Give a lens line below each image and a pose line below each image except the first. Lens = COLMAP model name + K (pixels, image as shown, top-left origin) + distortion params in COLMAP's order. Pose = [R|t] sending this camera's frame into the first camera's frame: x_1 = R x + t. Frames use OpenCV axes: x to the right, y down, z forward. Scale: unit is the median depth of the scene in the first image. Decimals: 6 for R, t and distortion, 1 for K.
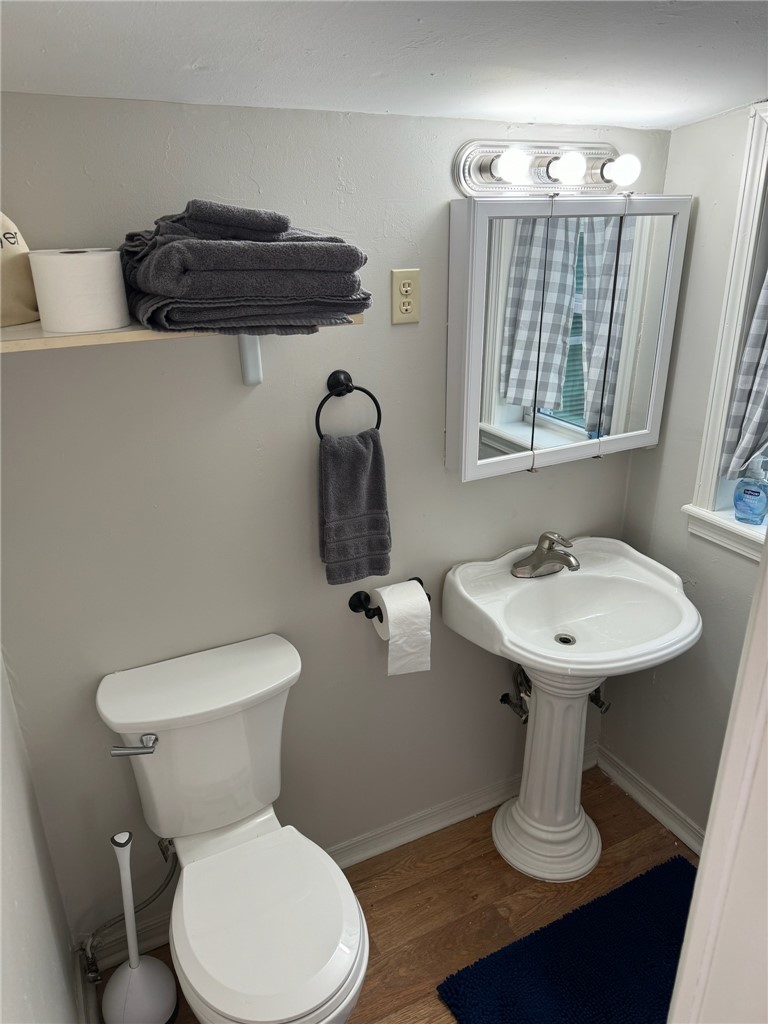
lens RADIAL K [[719.2, 0, 377.9], [0, 719.2, 511.6], [0, 0, 1]] dist [0.049488, -0.002493]
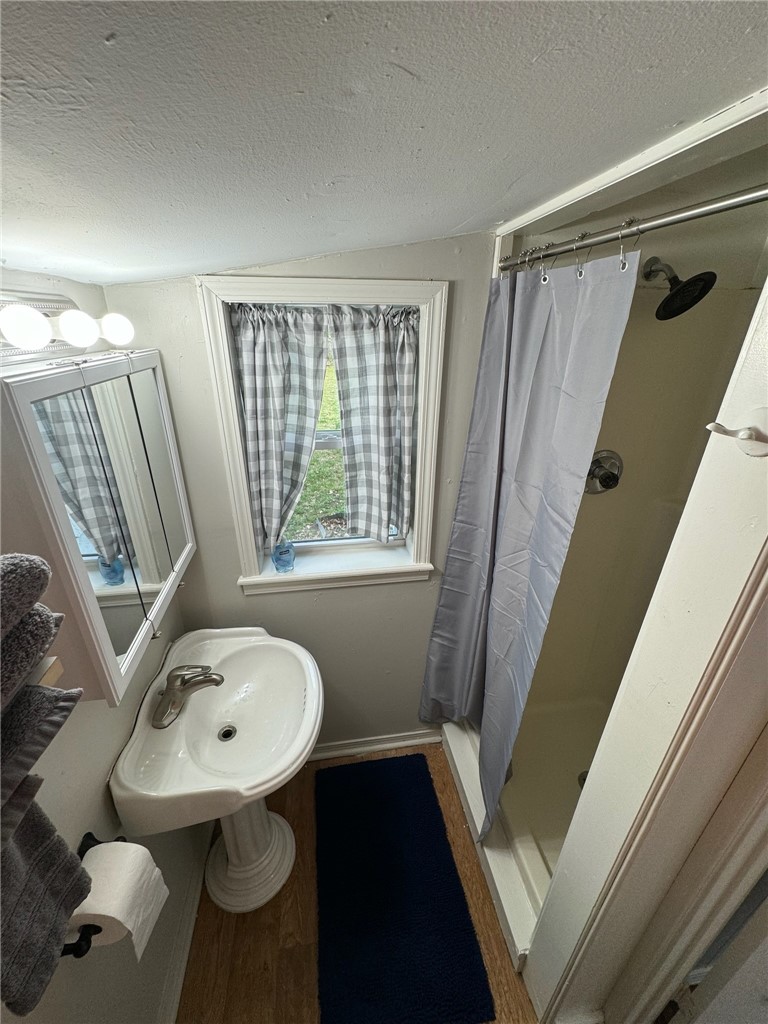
lens RADIAL K [[415.8, 0, 379.1], [0, 415.8, 521.0], [0, 0, 1]] dist [0.014841, -0.000035]
pose [[0.313048, -0.405504, 0.858817, -0.106132], [0.357276, 0.888126, 0.289112, -0.240334], [-0.879974, 0.216329, 0.422903, 0.446824]]
